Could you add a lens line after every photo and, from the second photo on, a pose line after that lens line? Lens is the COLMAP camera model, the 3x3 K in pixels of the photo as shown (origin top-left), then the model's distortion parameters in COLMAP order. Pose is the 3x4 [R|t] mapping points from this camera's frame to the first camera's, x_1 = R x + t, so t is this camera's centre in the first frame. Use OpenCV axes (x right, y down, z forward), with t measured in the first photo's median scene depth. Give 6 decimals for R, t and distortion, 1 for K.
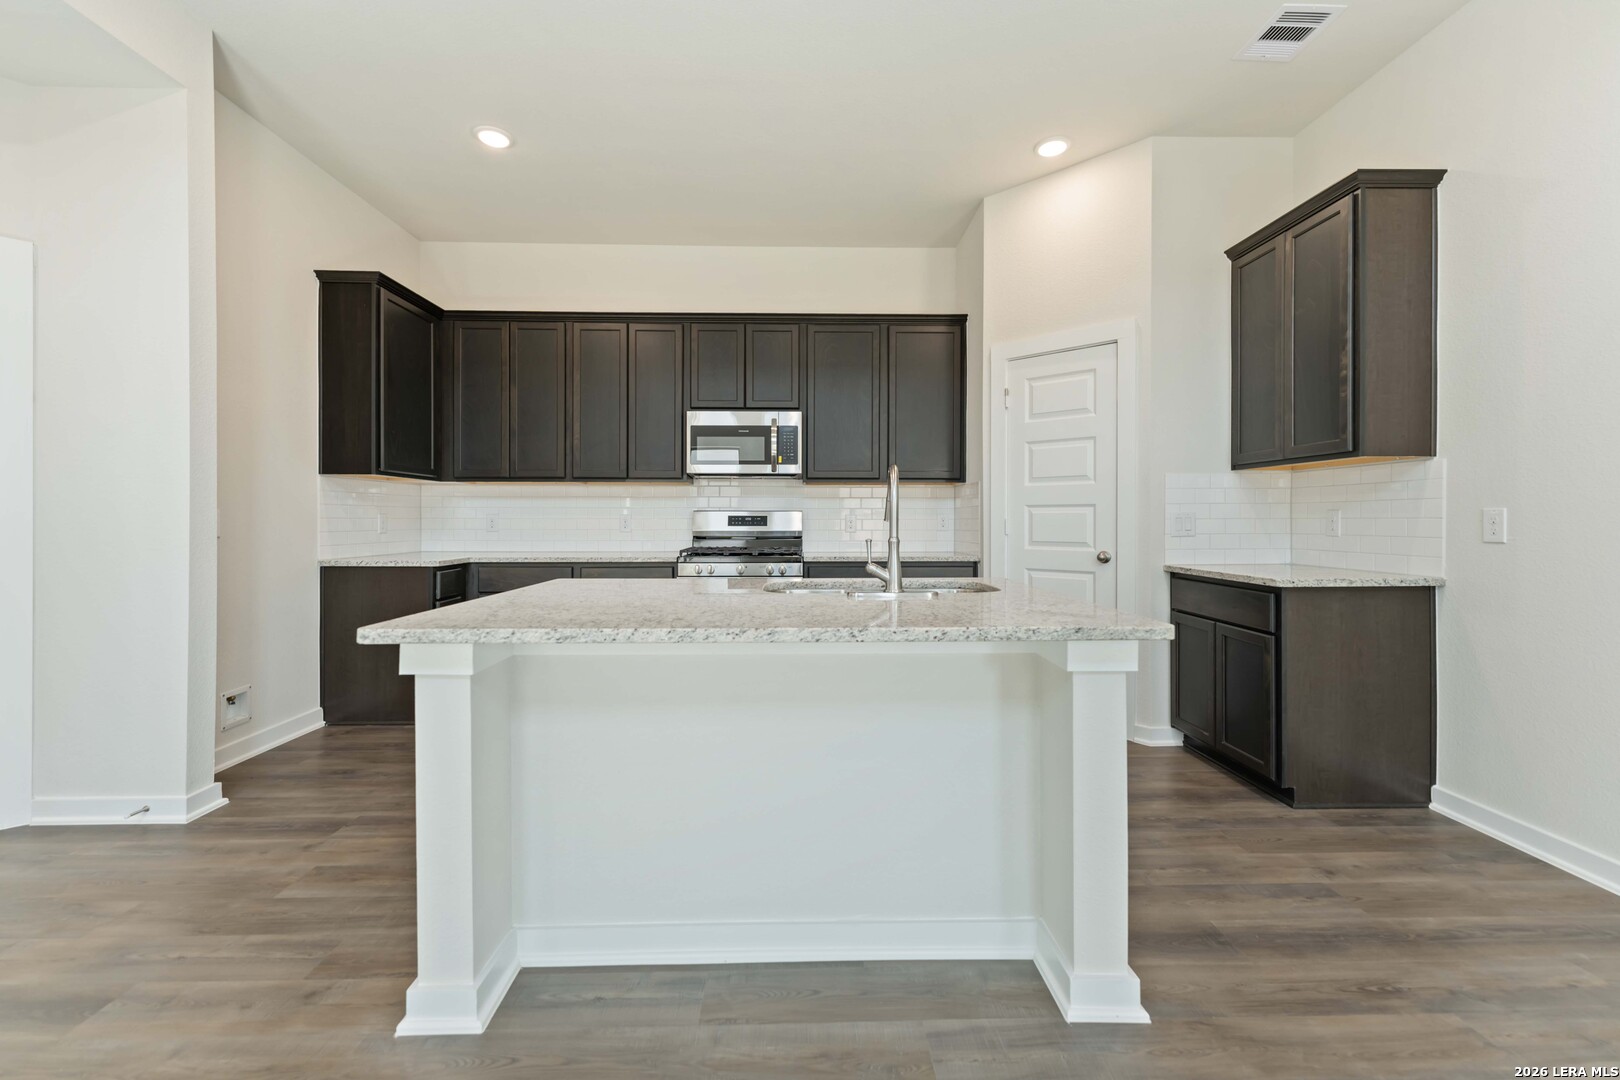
lens RADIAL K [[667.5, 0, 815.0], [0, 667.5, 526.1], [0, 0, 1]] dist [-0.000614, -0.000117]
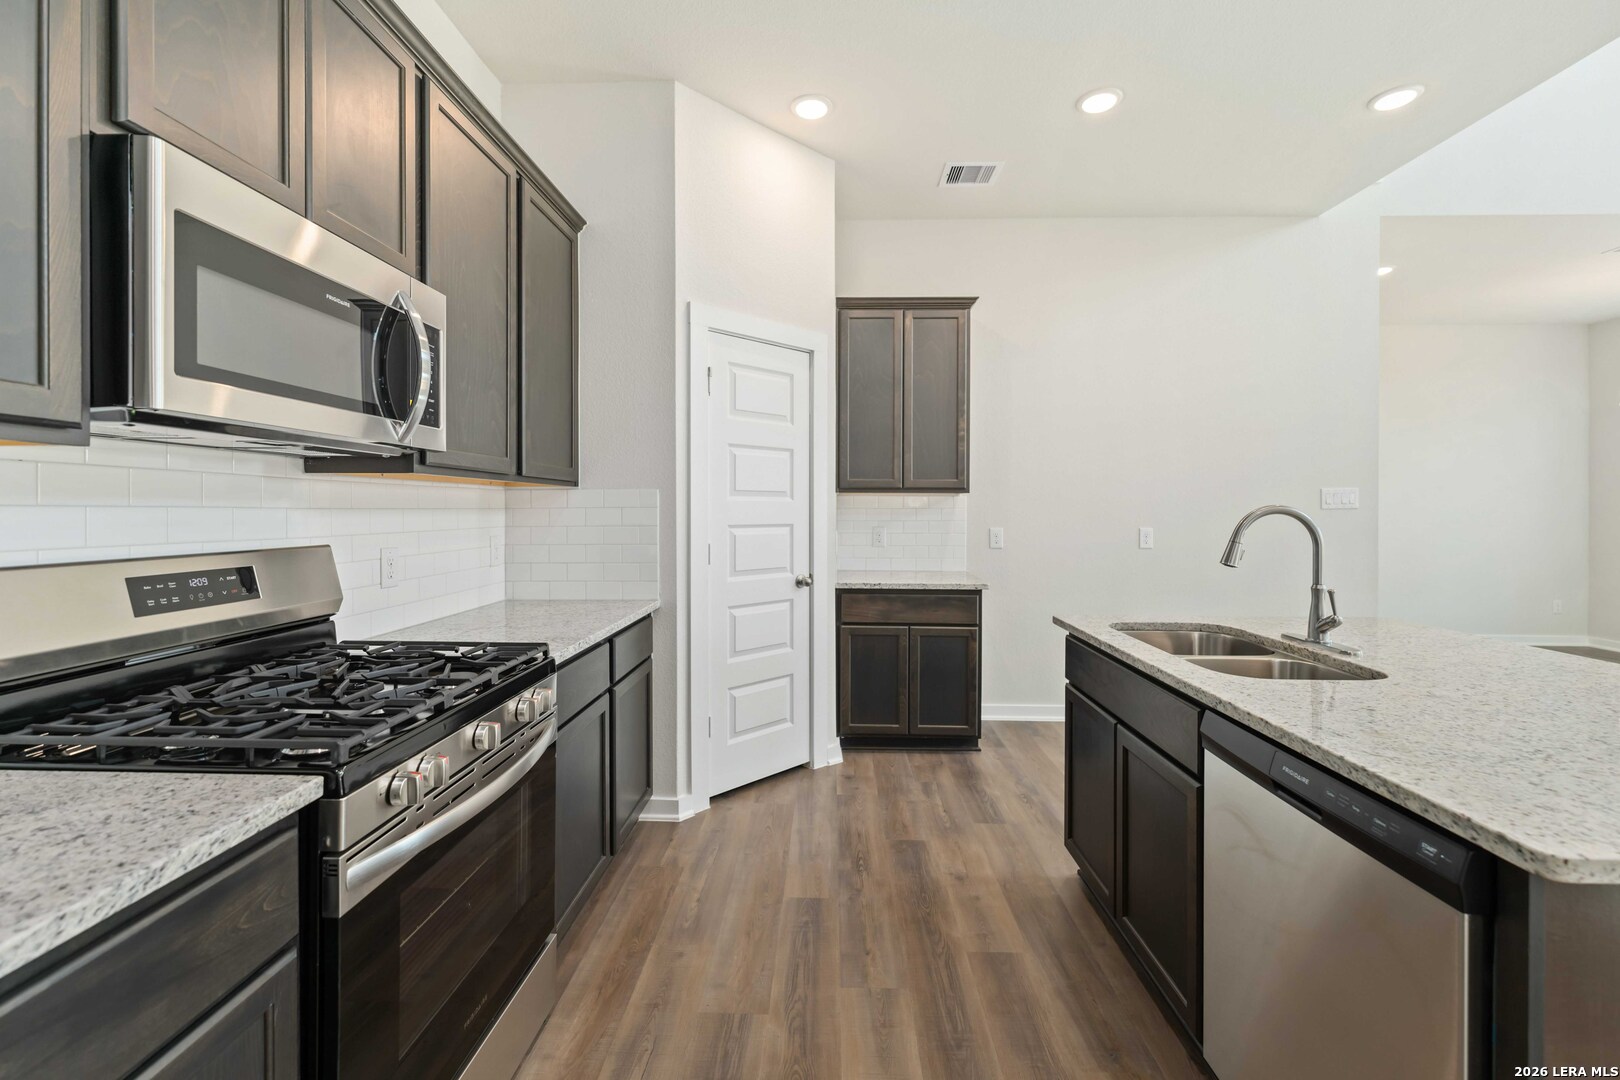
lens RADIAL K [[671.3, 0, 812.4], [0, 671.3, 512.7], [0, 0, 1]] dist [0.000343, 0.000029]
pose [[0.059456, -0.006596, 0.998209, -0.484054], [0.005475, 0.999965, 0.006282, -0.053323], [-0.998216, 0.005092, 0.059490, 0.910400]]
